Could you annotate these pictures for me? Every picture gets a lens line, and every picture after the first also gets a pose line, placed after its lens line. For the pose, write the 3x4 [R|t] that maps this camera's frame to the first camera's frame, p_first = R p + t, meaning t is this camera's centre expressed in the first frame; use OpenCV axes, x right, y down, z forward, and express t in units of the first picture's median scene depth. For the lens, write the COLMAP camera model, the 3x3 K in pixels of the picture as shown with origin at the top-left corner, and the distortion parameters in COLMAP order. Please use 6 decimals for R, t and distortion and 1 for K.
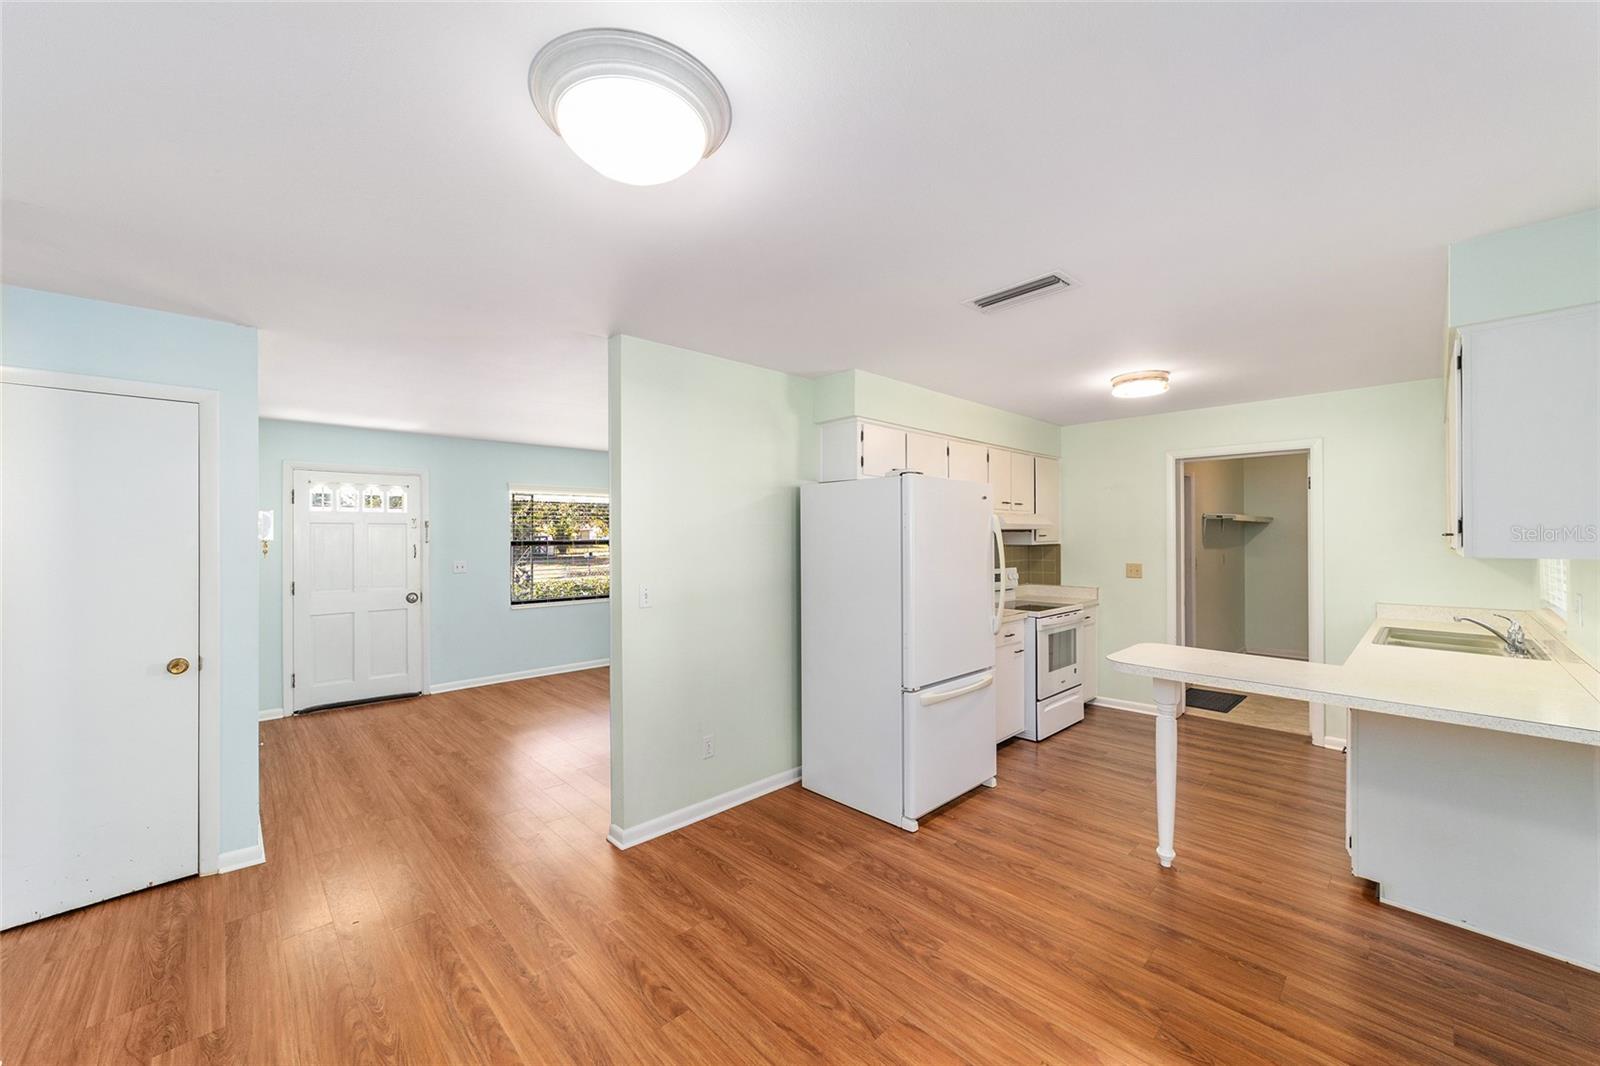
lens RADIAL K [[614.6, 0, 792.2], [0, 614.6, 535.5], [0, 0, 1]] dist [-0.016044, 0.007771]
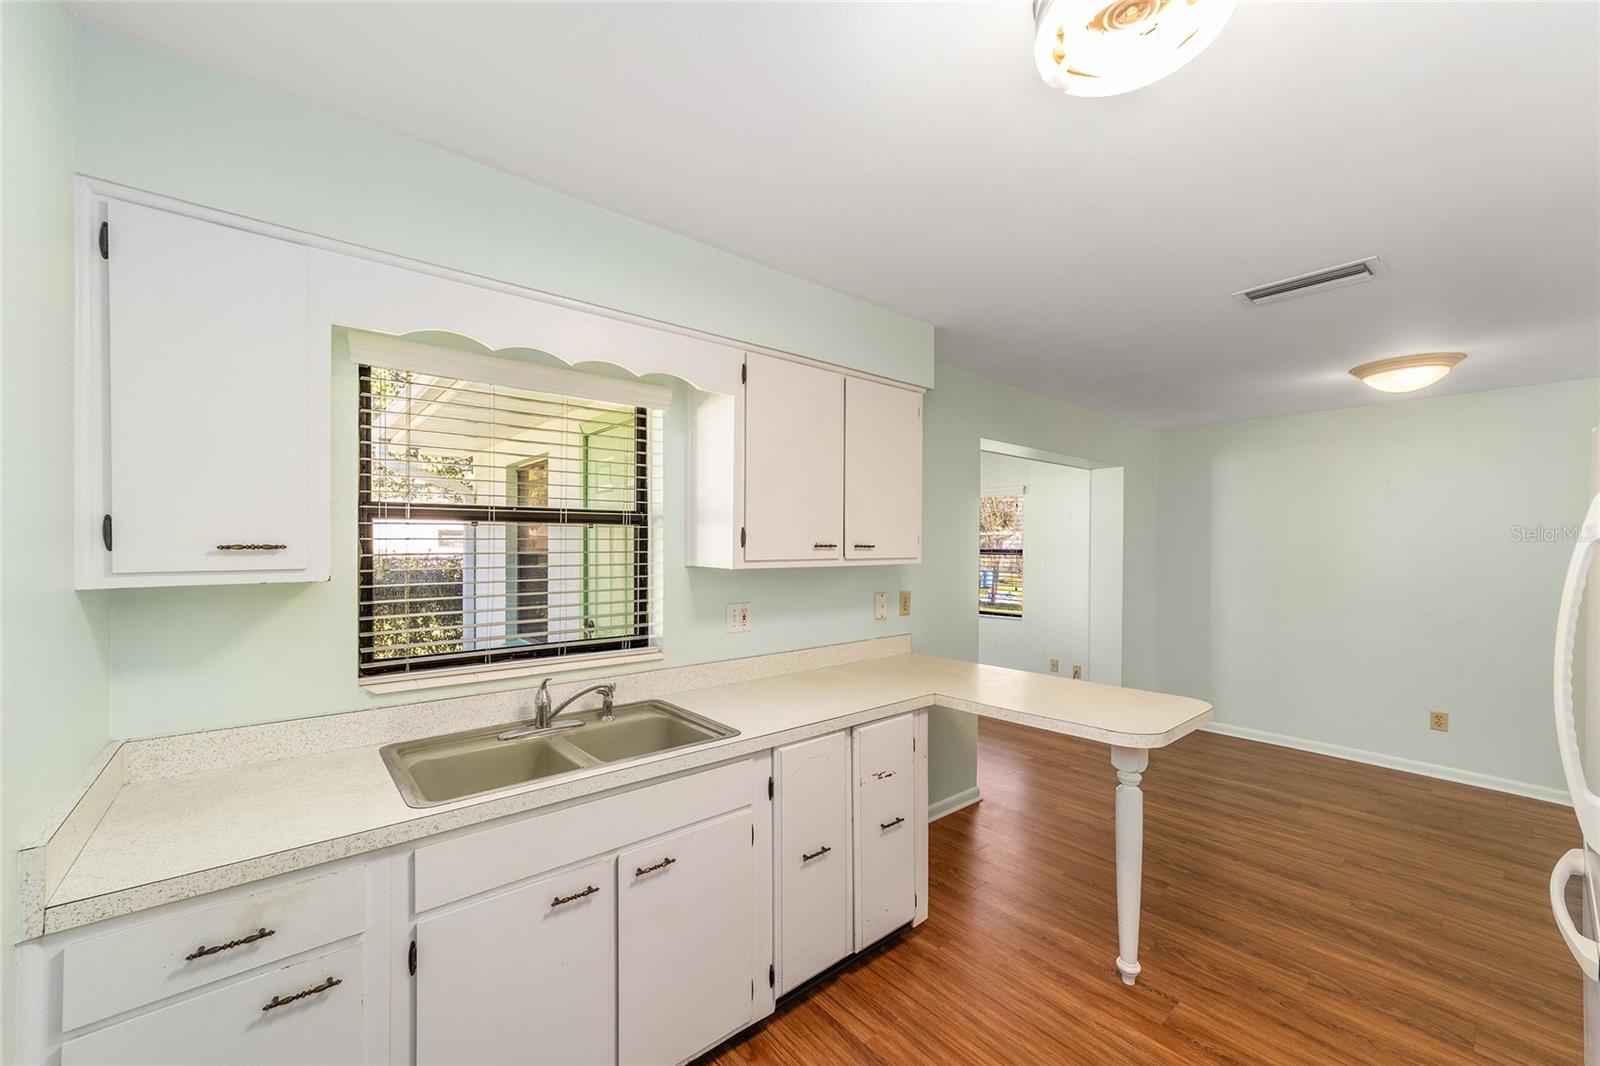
lens RADIAL K [[614.6, 0, 792.2], [0, 614.6, 535.5], [0, 0, 1]] dist [-0.016044, 0.007771]
pose [[-0.997047, 0.005917, 0.076572, 0.719706], [0.004463, 0.999807, -0.019153, -0.006401], [-0.076670, -0.018755, -0.996880, 1.338347]]
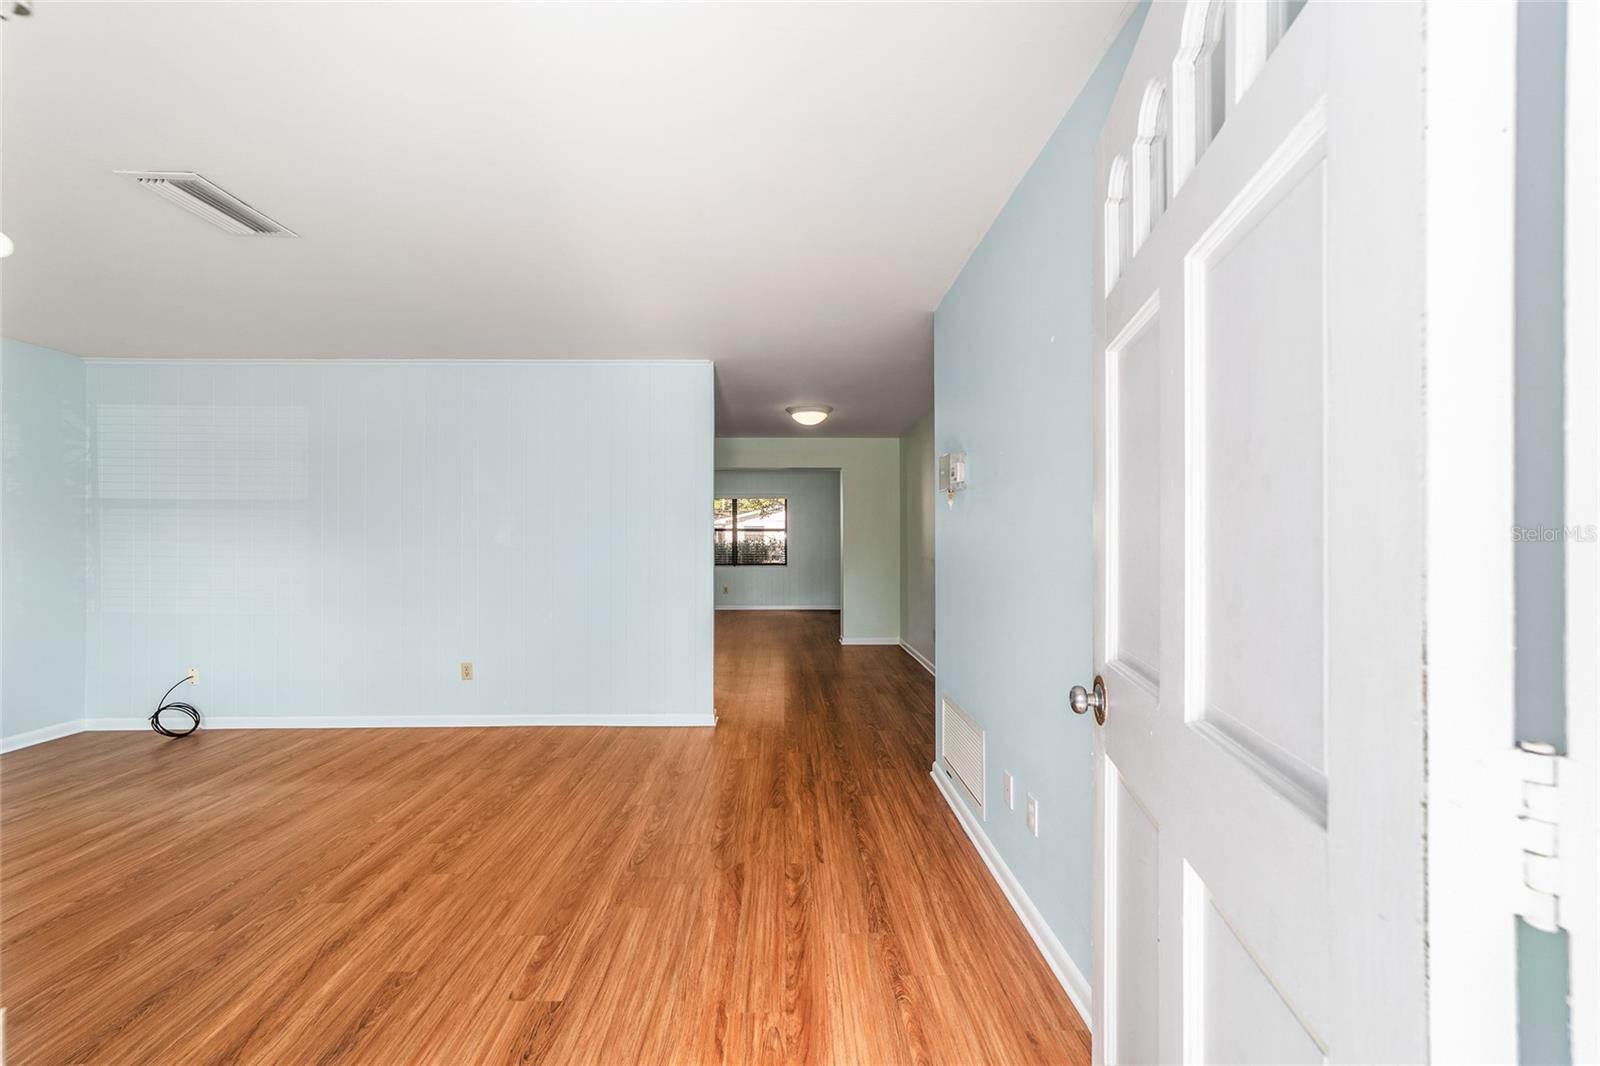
lens RADIAL K [[614.6, 0, 792.2], [0, 614.6, 535.5], [0, 0, 1]] dist [-0.016044, 0.007771]
pose [[-0.737192, 0.010659, 0.675599, -1.115718], [0.005795, 0.999939, -0.009454, 0.070095], [-0.675658, -0.003054, -0.737209, 1.556348]]
